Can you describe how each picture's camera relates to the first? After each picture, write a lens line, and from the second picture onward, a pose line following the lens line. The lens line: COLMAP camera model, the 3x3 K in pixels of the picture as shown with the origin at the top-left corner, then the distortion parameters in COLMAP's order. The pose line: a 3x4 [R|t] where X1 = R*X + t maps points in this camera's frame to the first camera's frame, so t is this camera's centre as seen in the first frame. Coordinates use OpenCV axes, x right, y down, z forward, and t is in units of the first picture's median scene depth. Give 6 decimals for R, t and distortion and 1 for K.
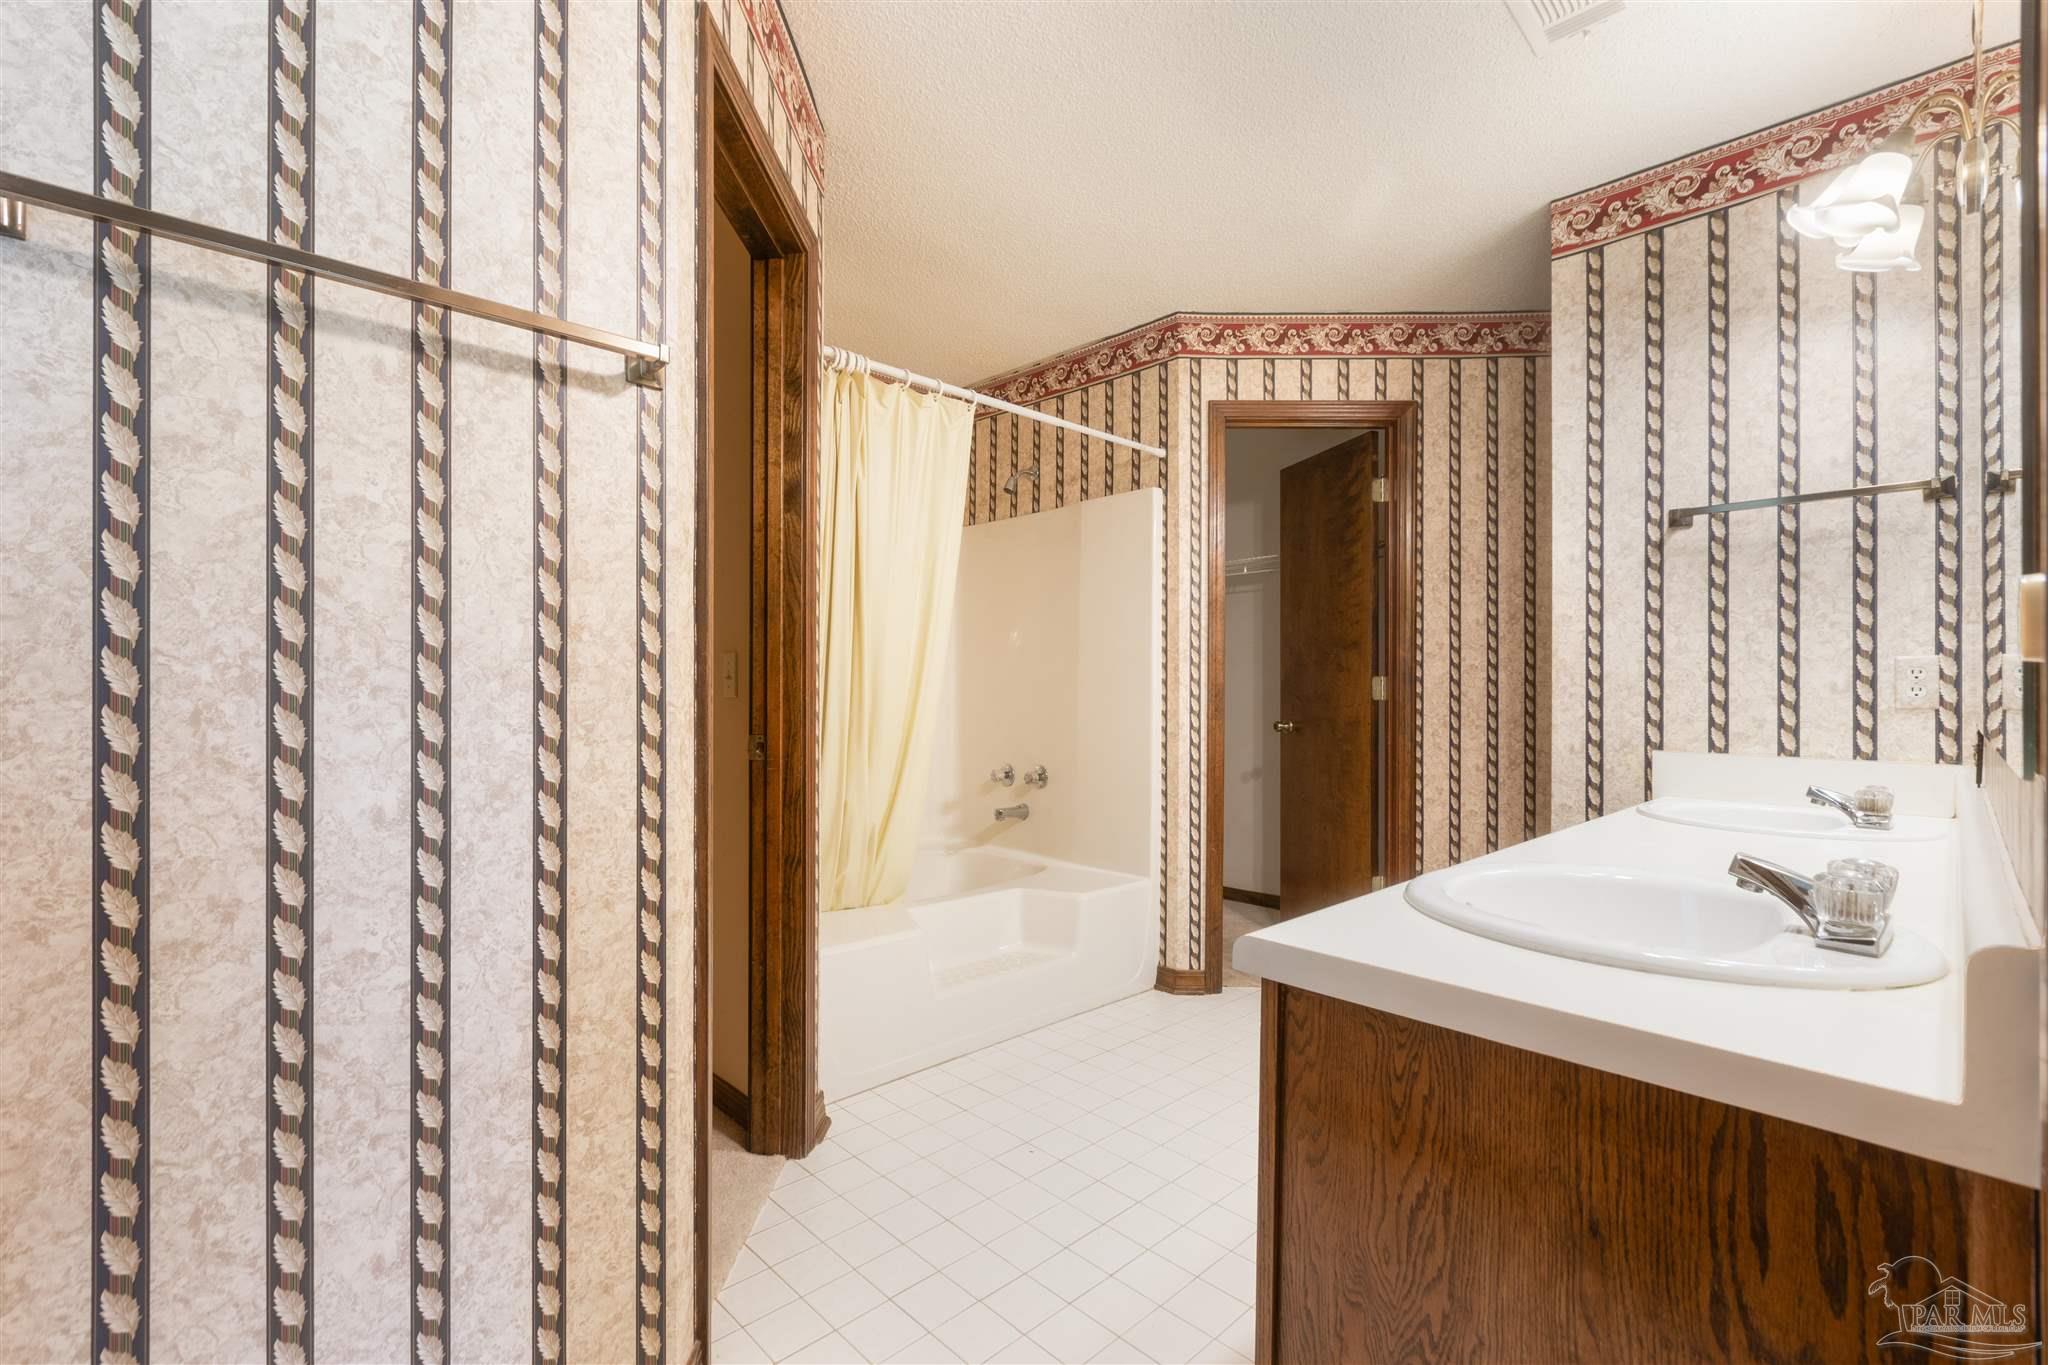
lens RADIAL K [[919.9, 0, 1027.4], [0, 919.9, 684.9], [0, 0, 1]] dist [0.002372, 0.000970]
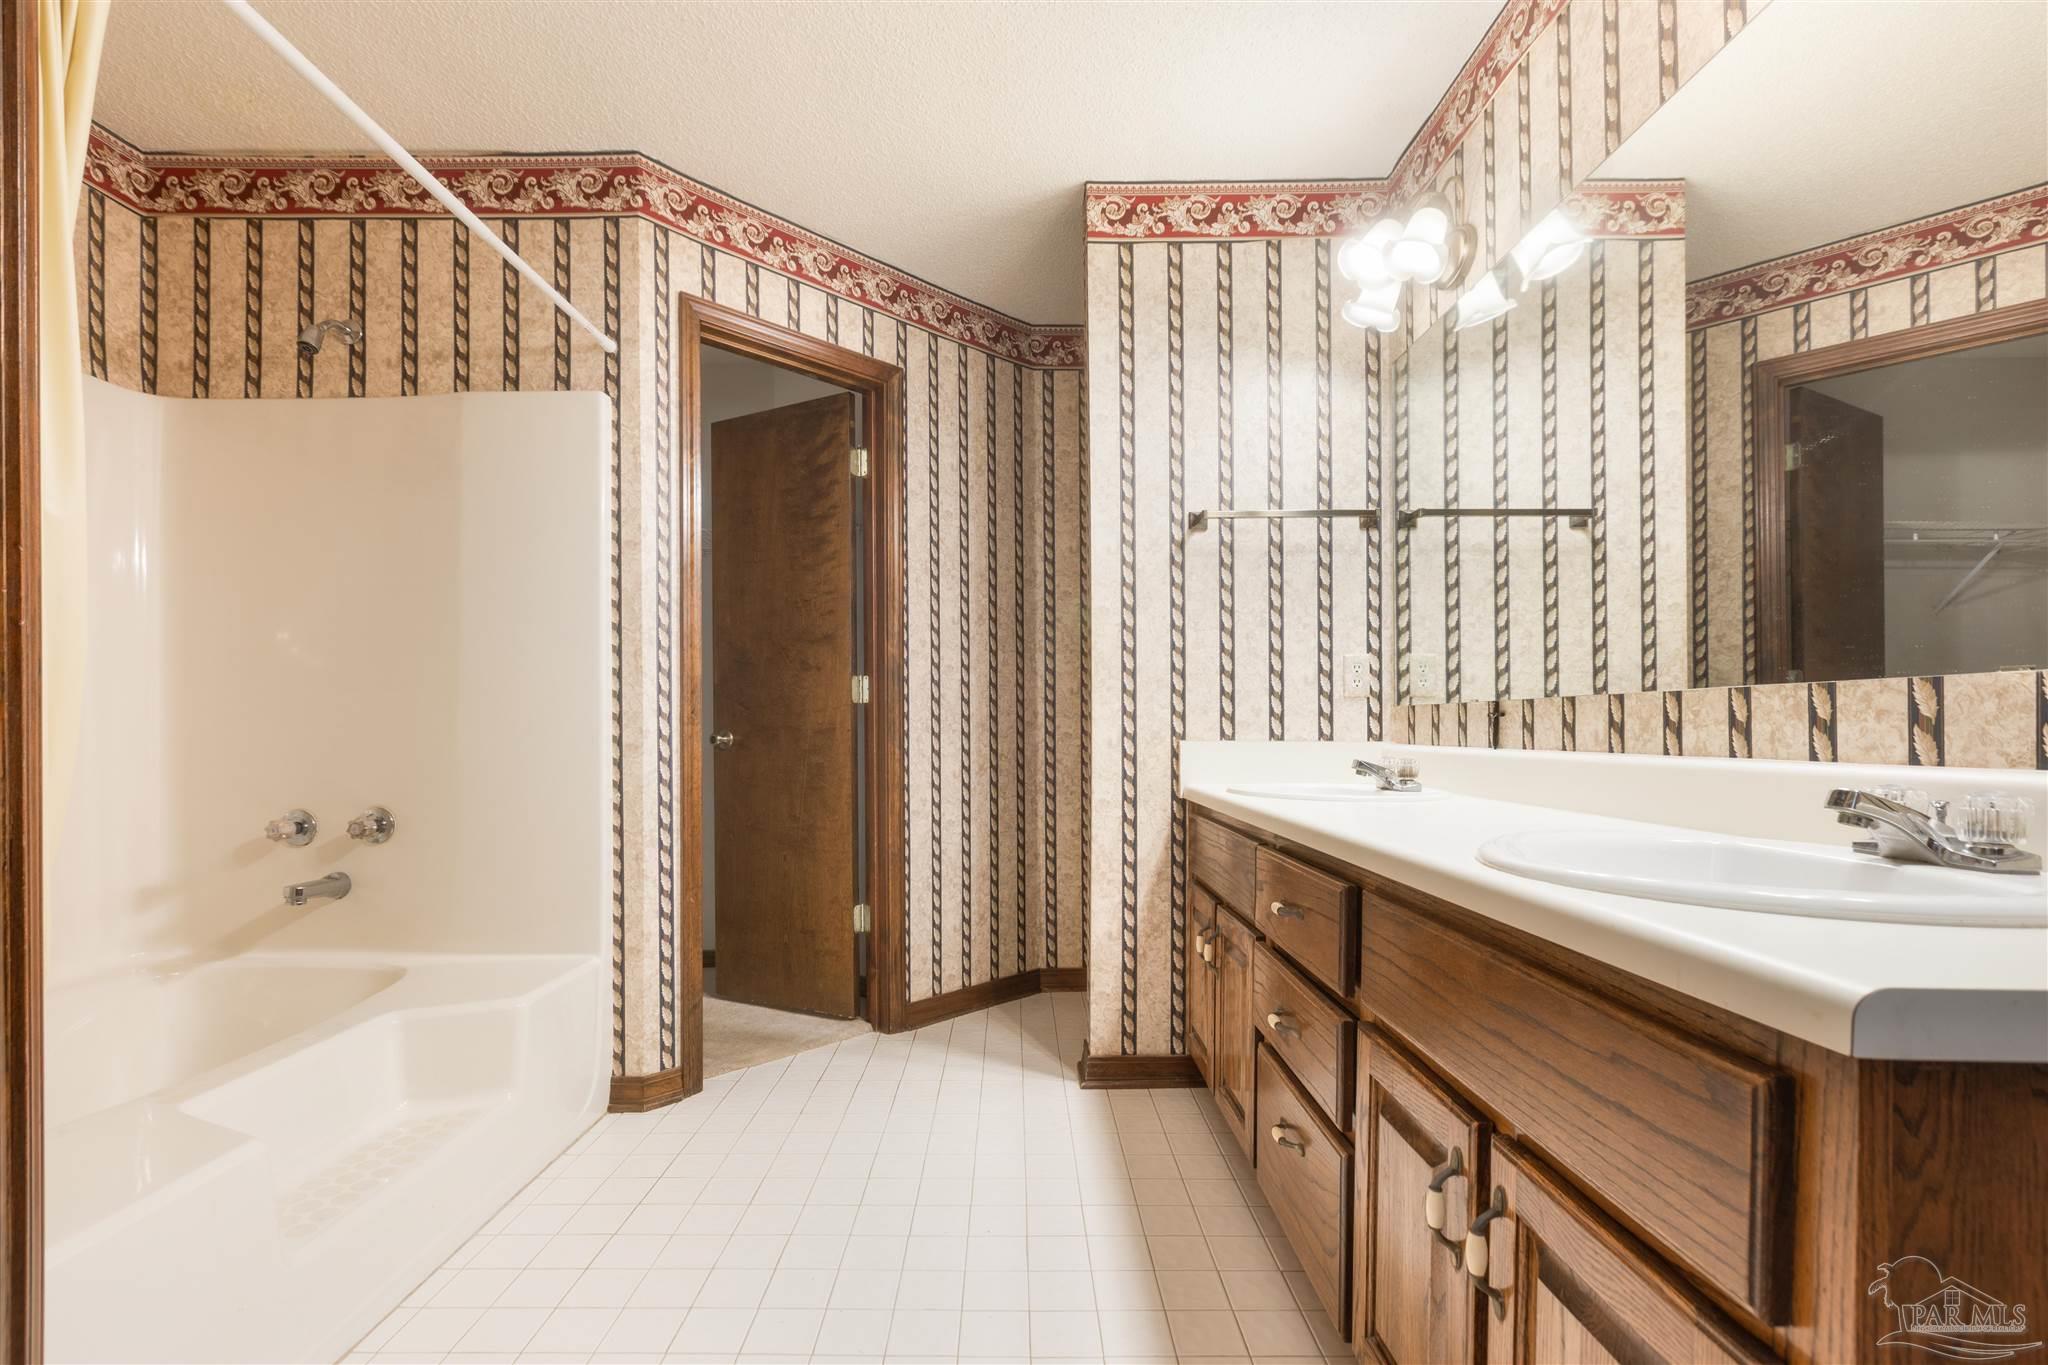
lens RADIAL K [[919.9, 0, 1006.2], [0, 919.9, 724.0], [0, 0, 1]] dist [0.002372, 0.000970]
pose [[0.700814, -0.004450, 0.713330, -0.146522], [0.002430, 0.999990, 0.003851, 0.034687], [-0.713340, -0.000965, 0.700817, 0.297414]]
